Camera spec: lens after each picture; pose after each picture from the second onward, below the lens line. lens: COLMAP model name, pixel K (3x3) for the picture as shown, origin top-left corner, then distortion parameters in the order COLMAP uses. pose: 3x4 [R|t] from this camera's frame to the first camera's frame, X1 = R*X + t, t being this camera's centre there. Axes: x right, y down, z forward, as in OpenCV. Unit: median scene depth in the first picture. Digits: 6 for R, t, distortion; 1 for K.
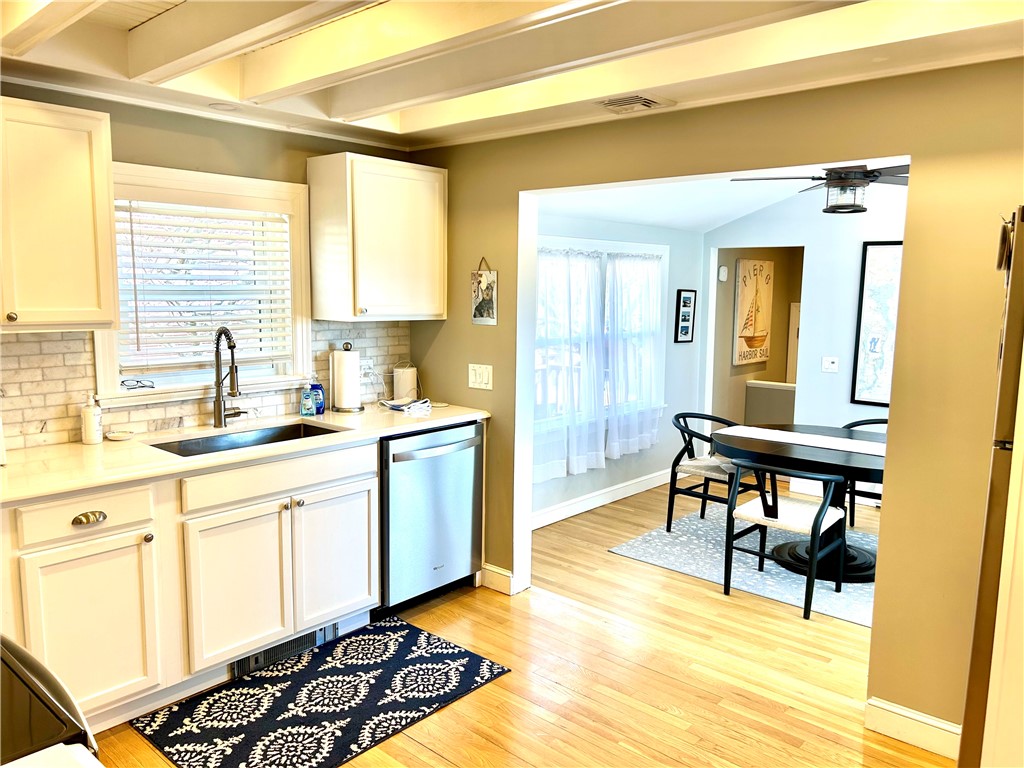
lens RADIAL K [[768.7, 0, 509.3], [0, 768.7, 386.2], [0, 0, 1]] dist [0.069765, -0.078019]
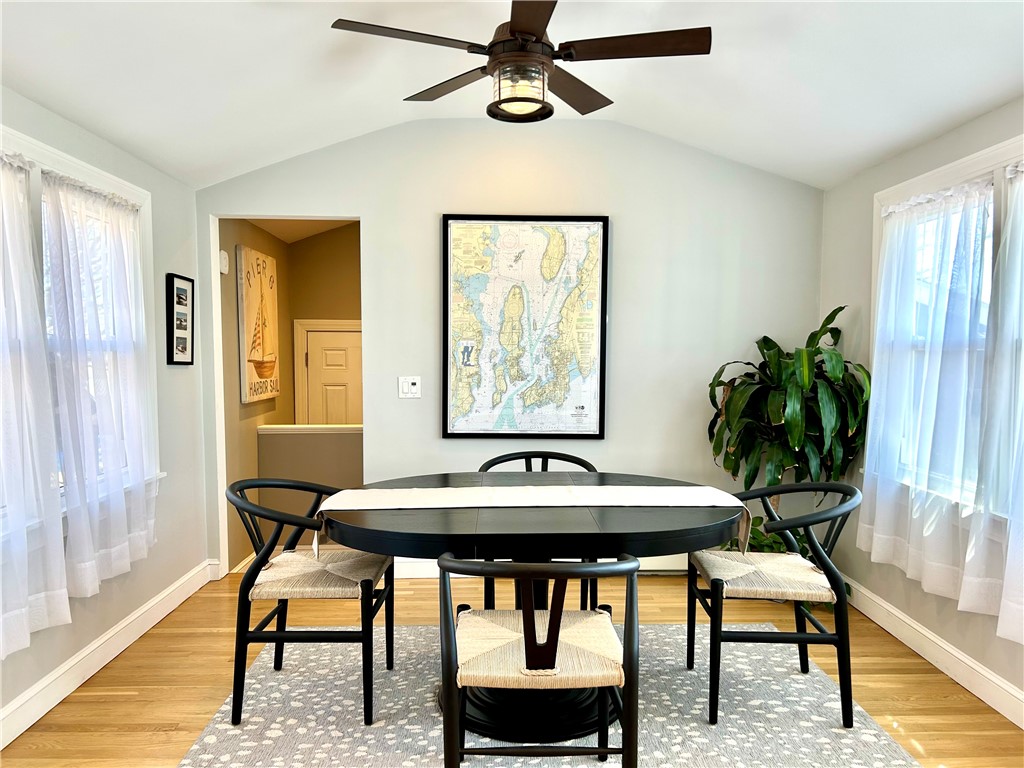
lens RADIAL K [[768.7, 0, 509.9], [0, 768.7, 387.8], [0, 0, 1]] dist [0.069765, -0.078019]
pose [[0.728058, -0.043166, 0.684155, 0.000859], [0.094487, 0.994809, -0.037784, 0.008613], [-0.678973, 0.092153, 0.728357, 0.452621]]
